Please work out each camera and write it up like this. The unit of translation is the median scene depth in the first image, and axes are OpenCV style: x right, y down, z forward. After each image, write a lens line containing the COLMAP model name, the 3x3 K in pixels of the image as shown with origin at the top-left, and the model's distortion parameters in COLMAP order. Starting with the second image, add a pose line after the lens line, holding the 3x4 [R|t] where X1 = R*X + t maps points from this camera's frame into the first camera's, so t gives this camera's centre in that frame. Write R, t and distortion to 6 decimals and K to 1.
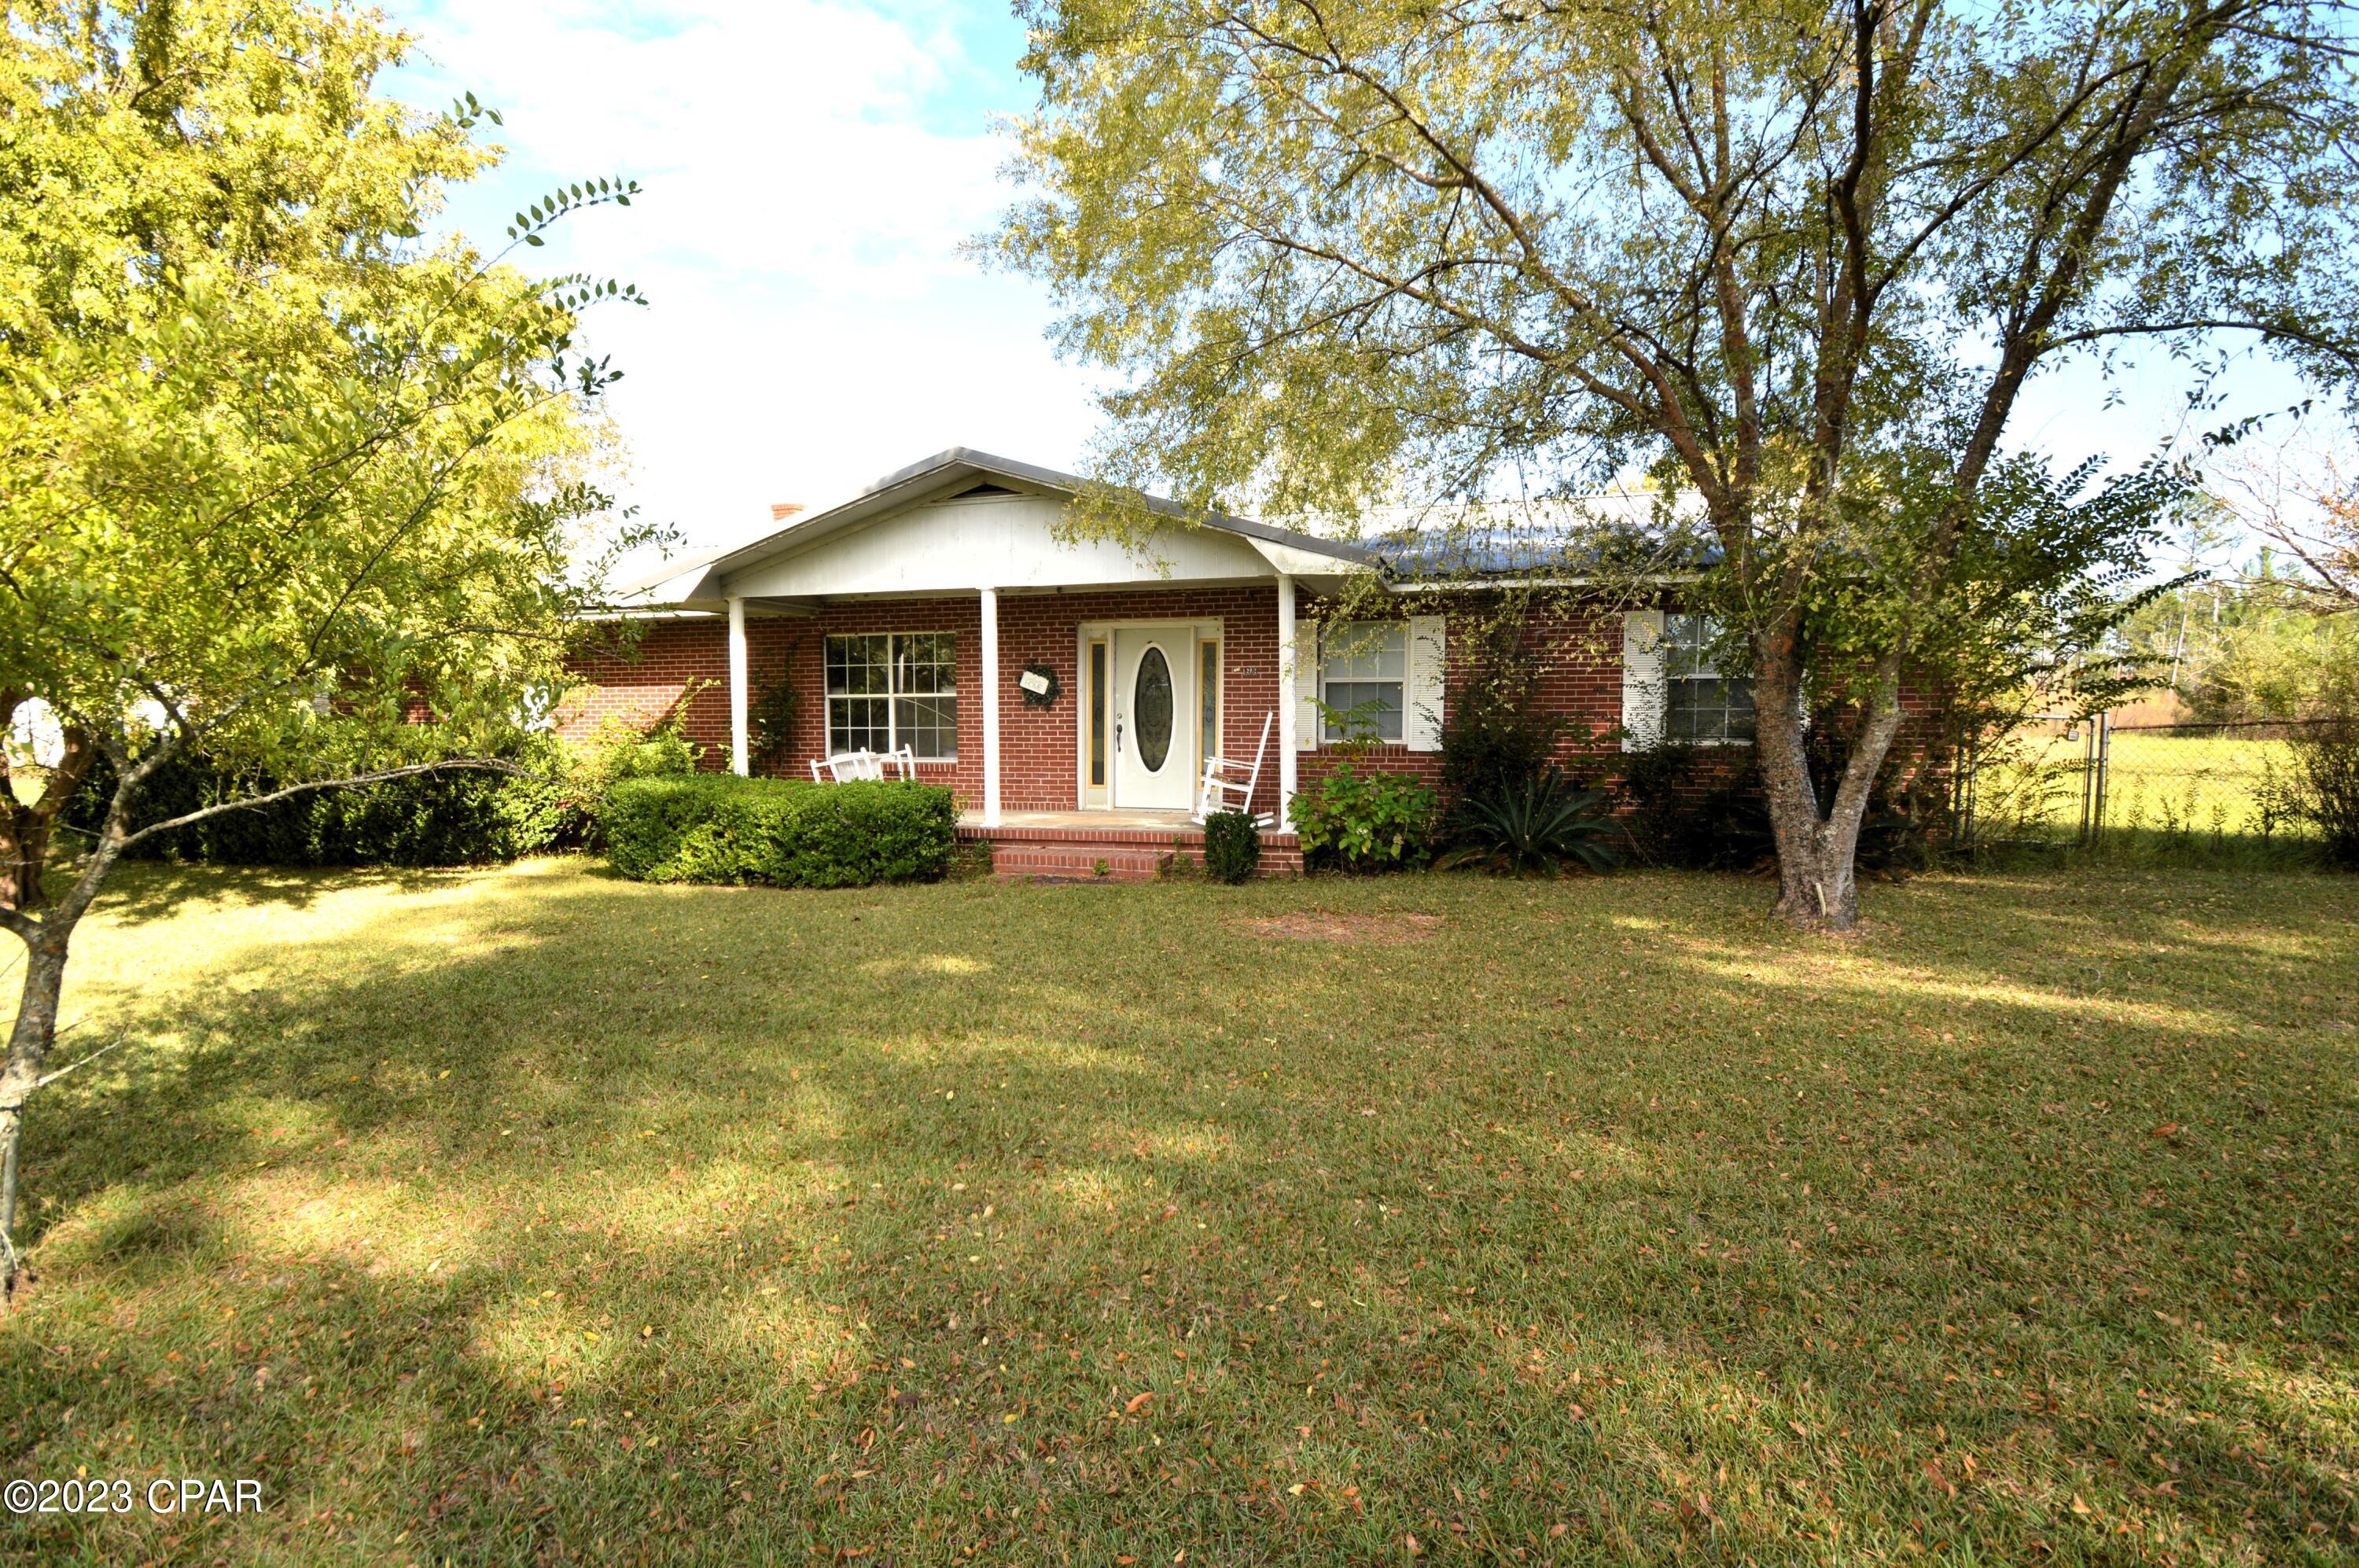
lens RADIAL K [[1109.2, 0, 1179.5], [0, 1109.2, 784.0], [0, 0, 1]] dist [0.001994, -0.018481]
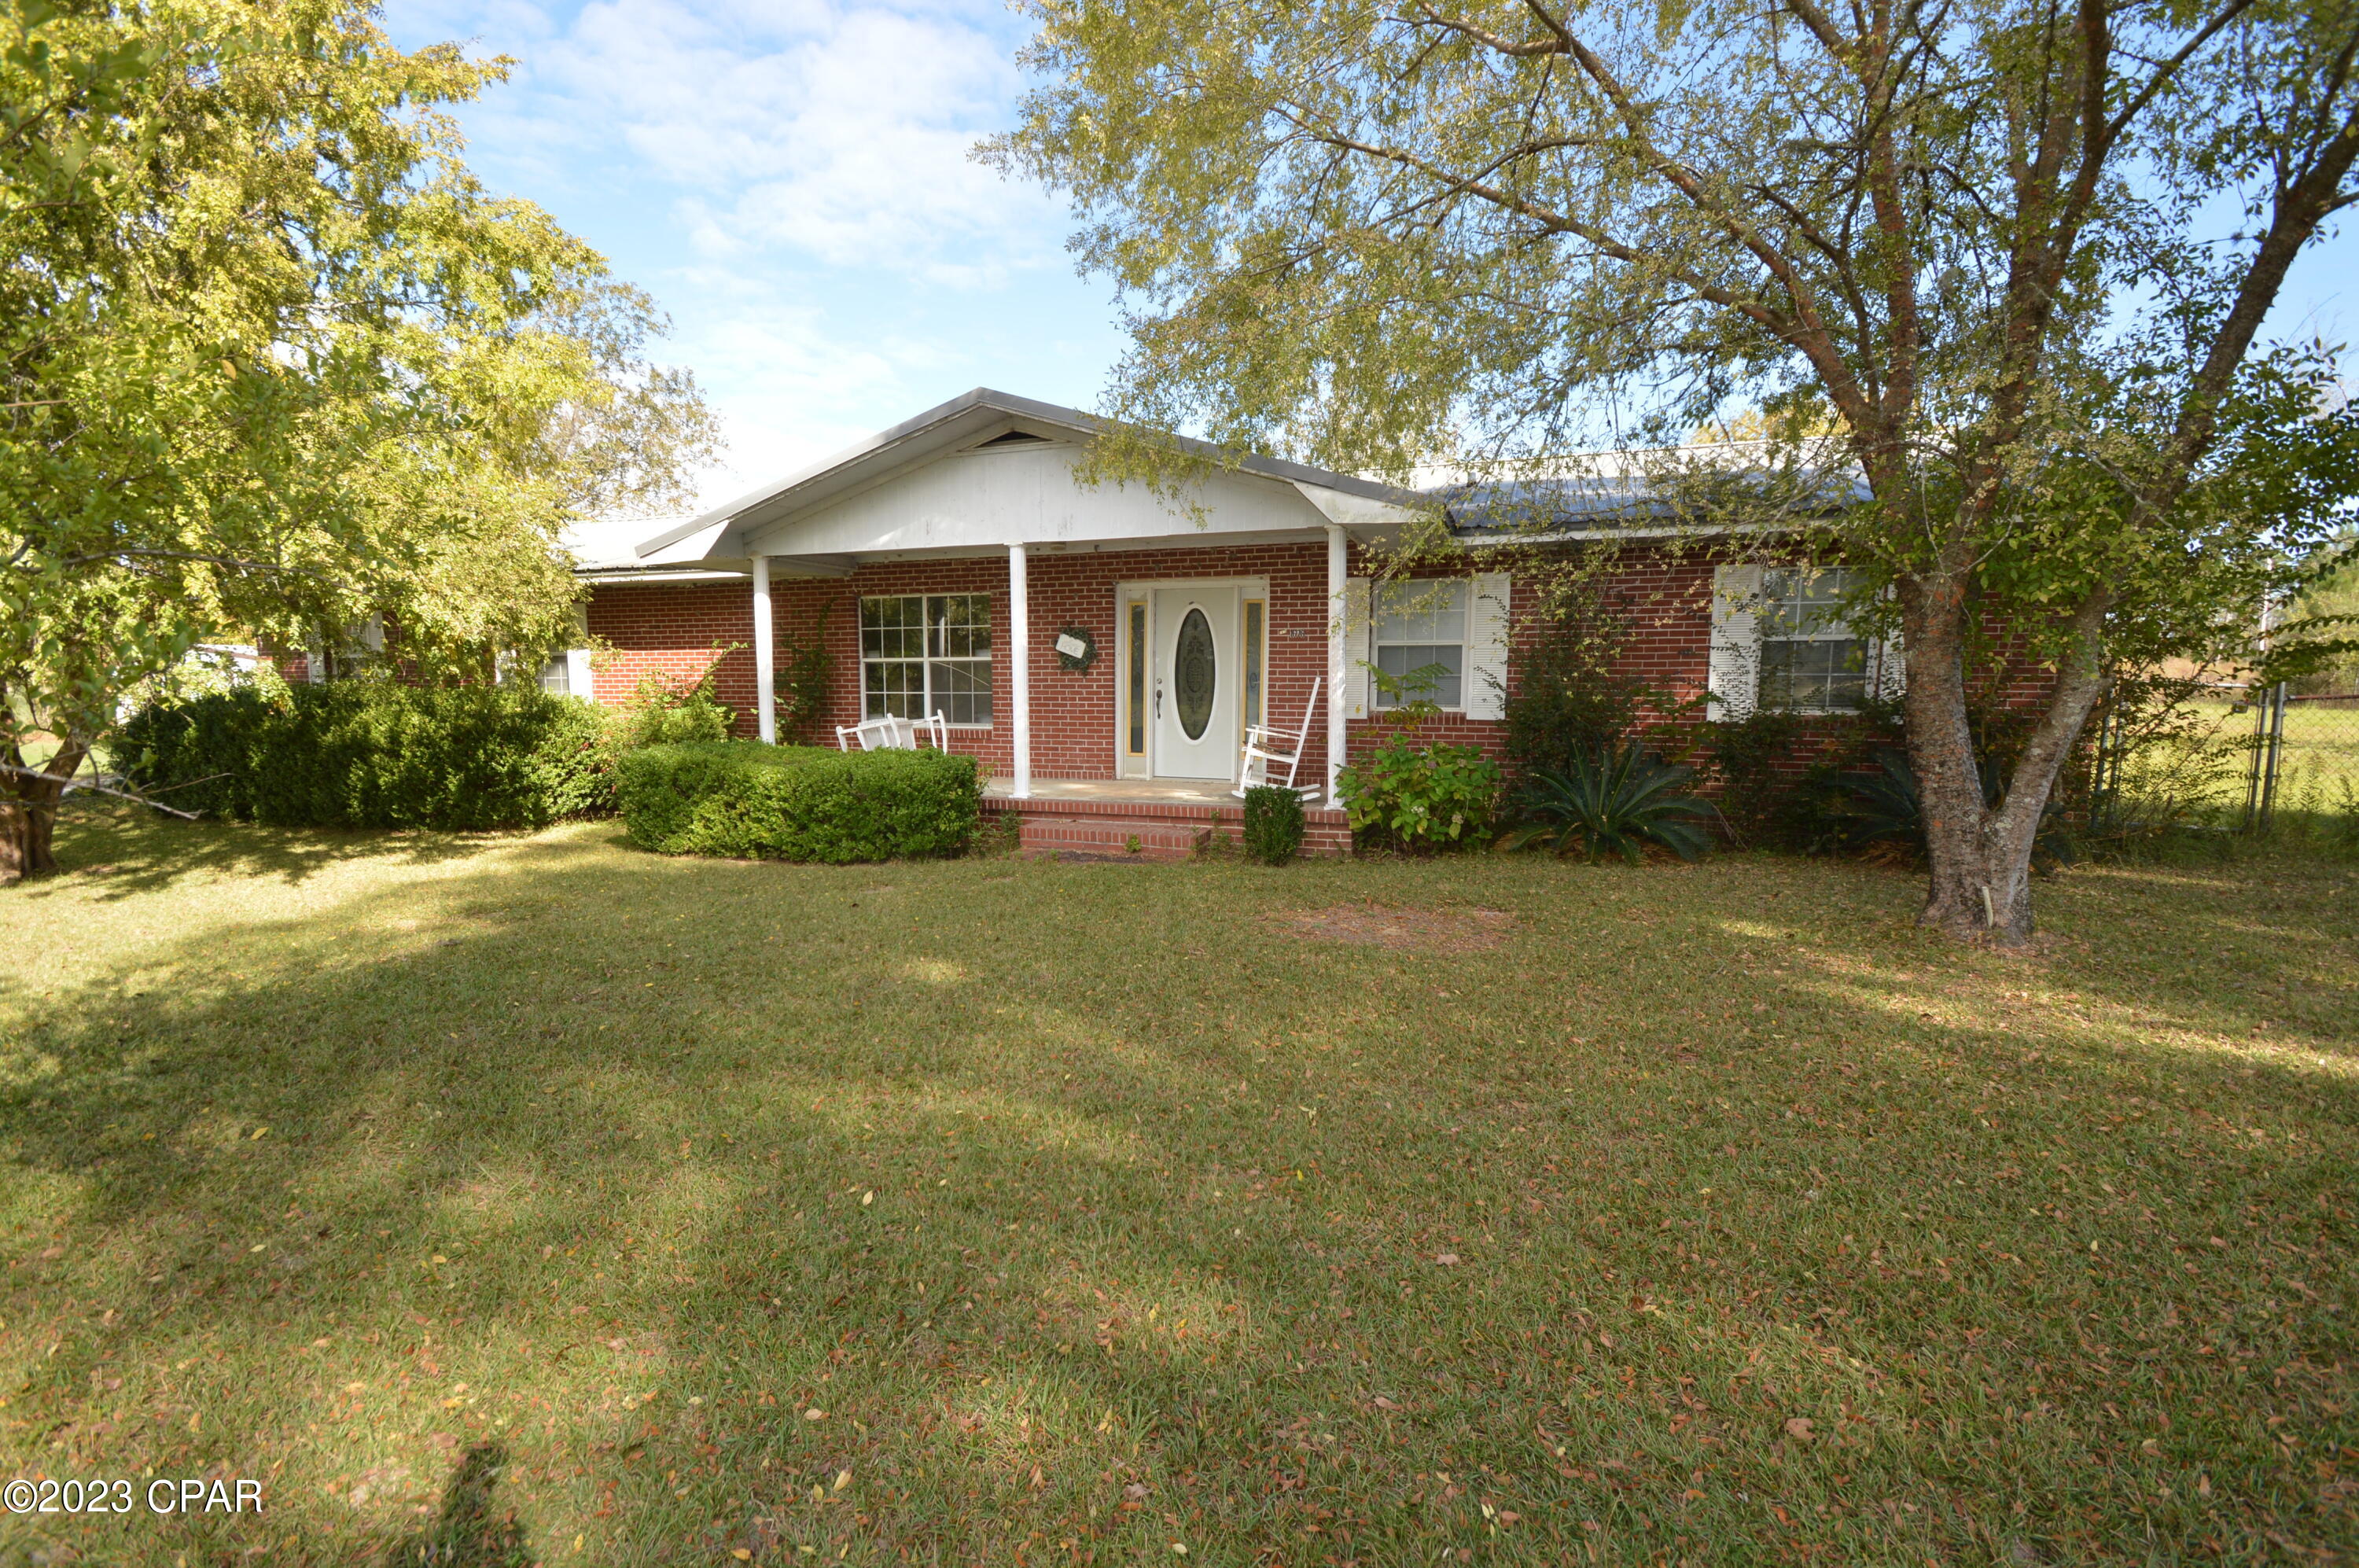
lens RADIAL K [[1049.9, 0, 1169.4], [0, 1049.9, 796.2], [0, 0, 1]] dist [0.017413, -0.018945]
pose [[0.998211, 0.008709, -0.059151, 0.012535], [-0.005870, 0.998830, 0.047995, -0.008011], [0.059499, -0.047561, 0.997095, 0.129726]]
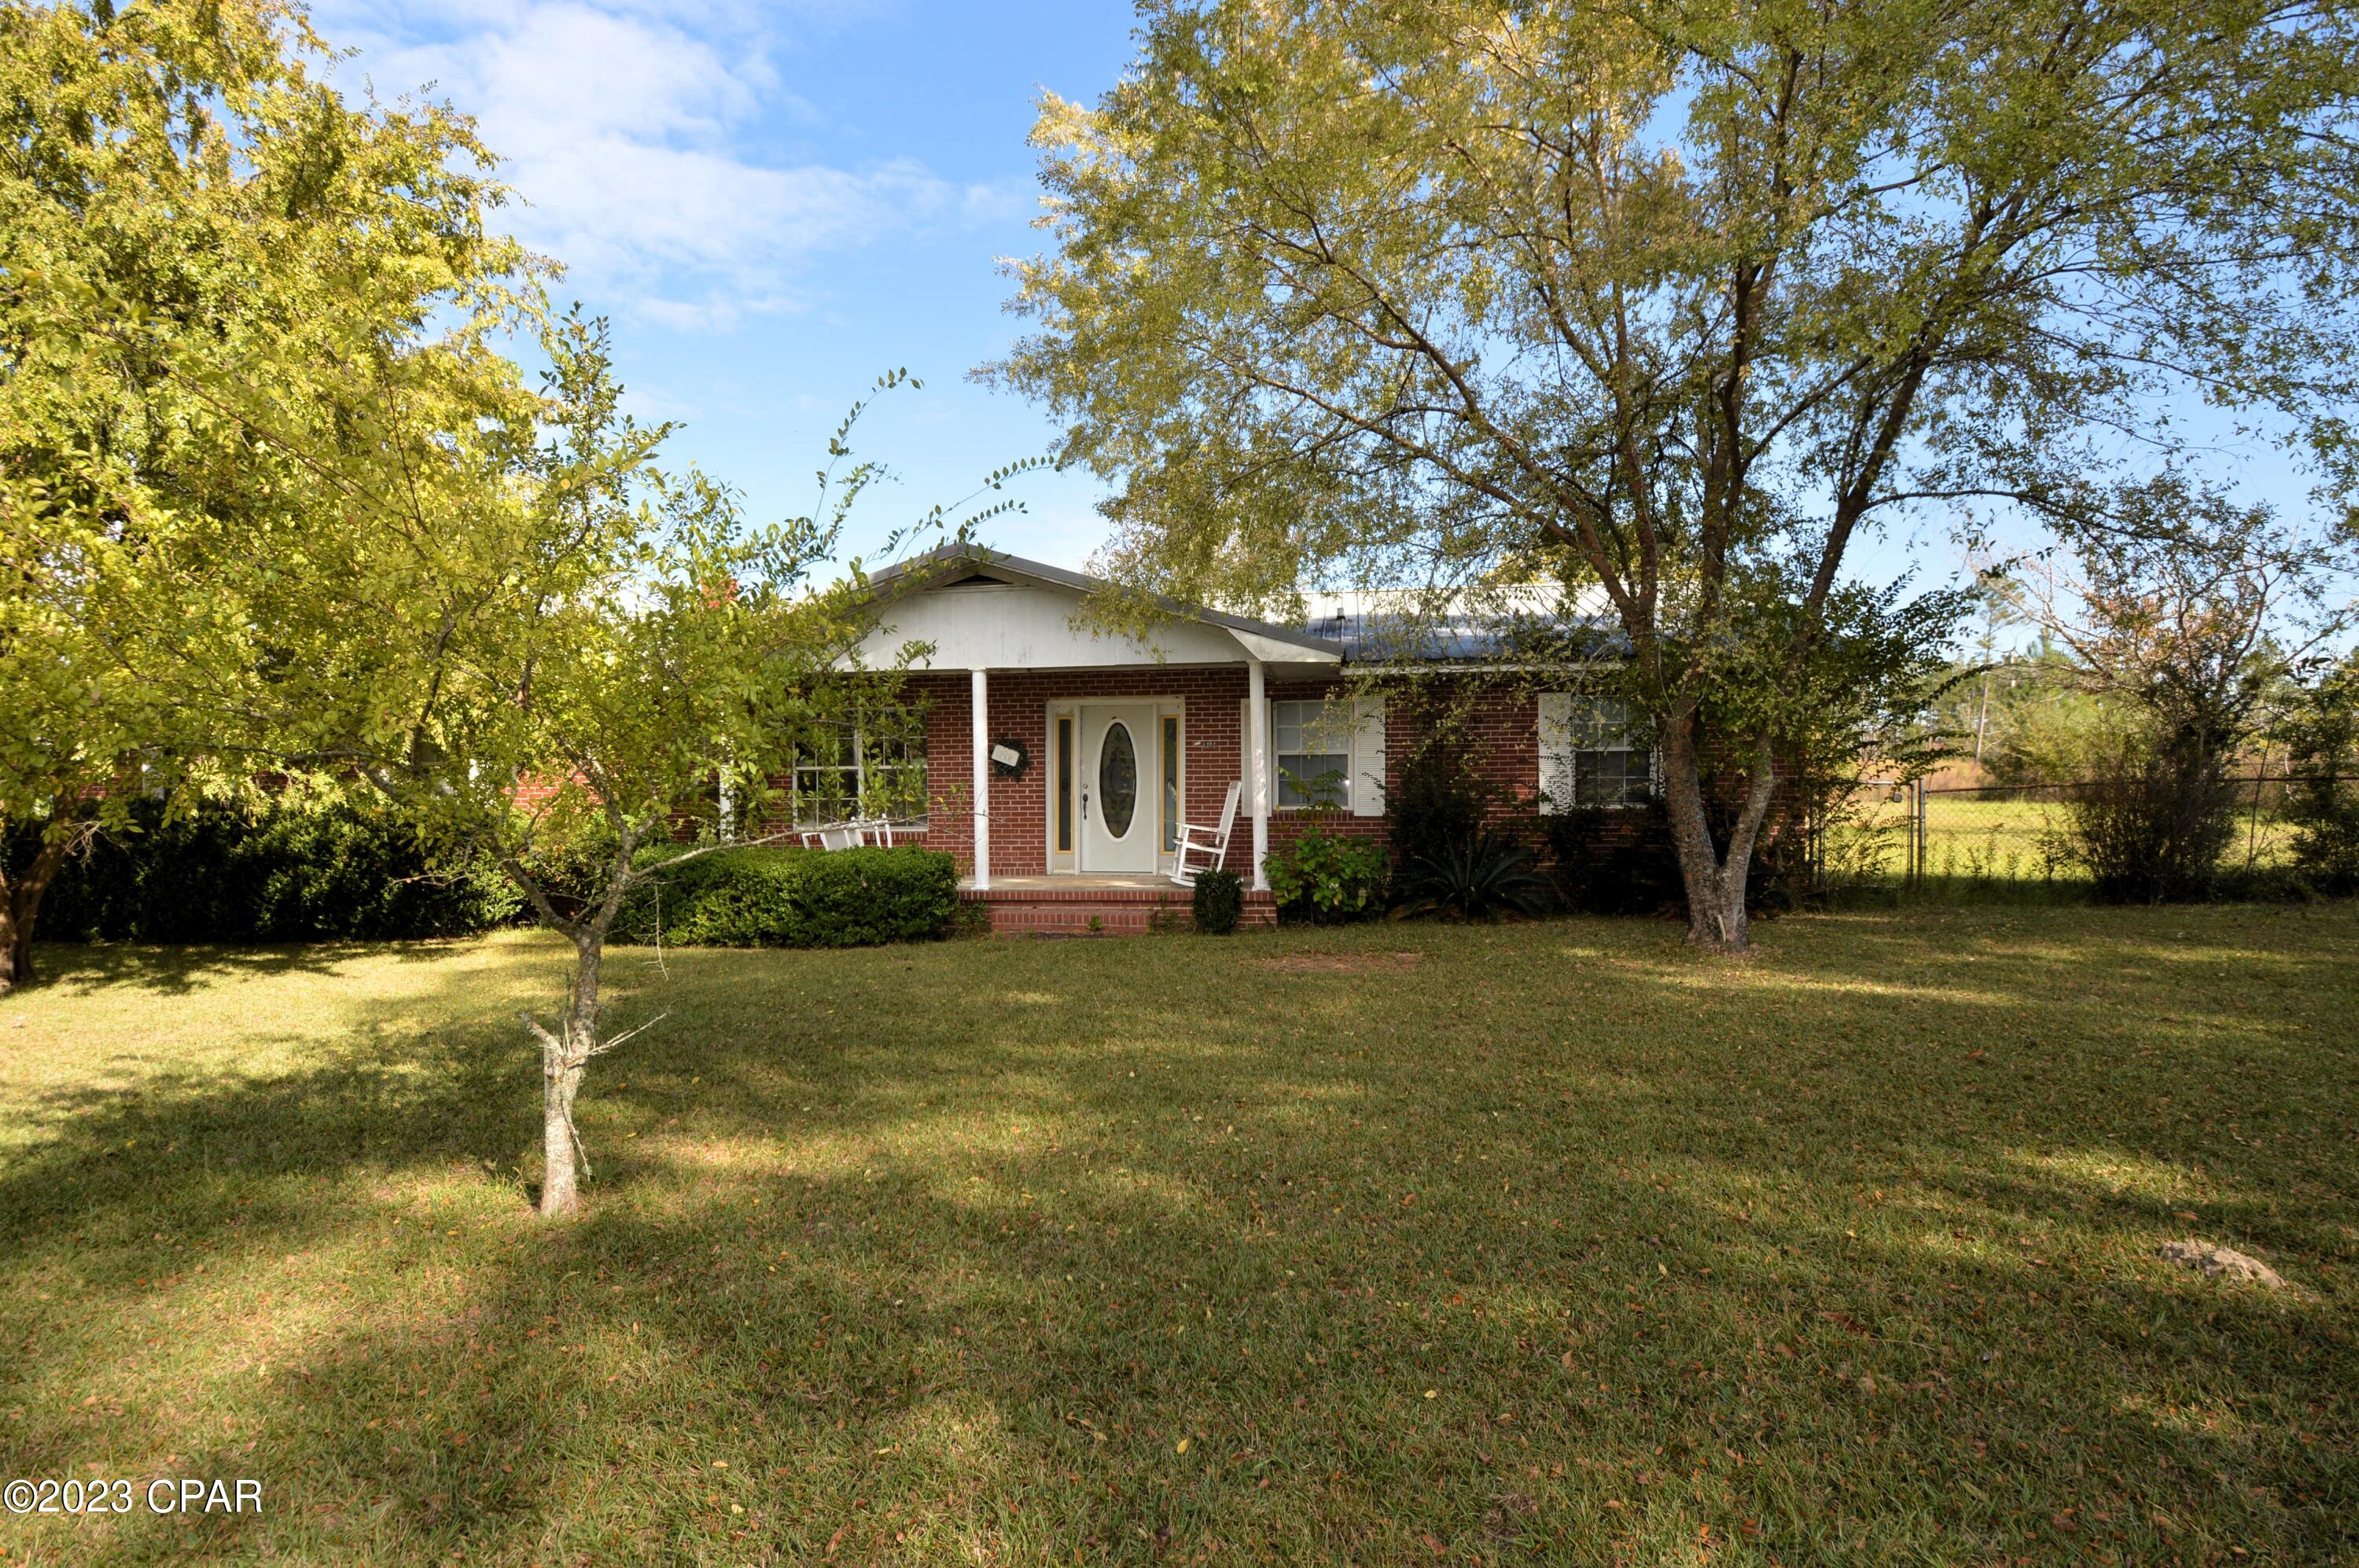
lens RADIAL K [[1134.5, 0, 1201.4], [0, 1134.5, 780.1], [0, 0, 1]] dist [-0.021228, 0.000115]
pose [[0.991651, -0.003942, 0.128890, -0.116987], [0.012568, 0.997728, -0.066182, 0.009626], [-0.128337, 0.067250, 0.989448, -0.138340]]
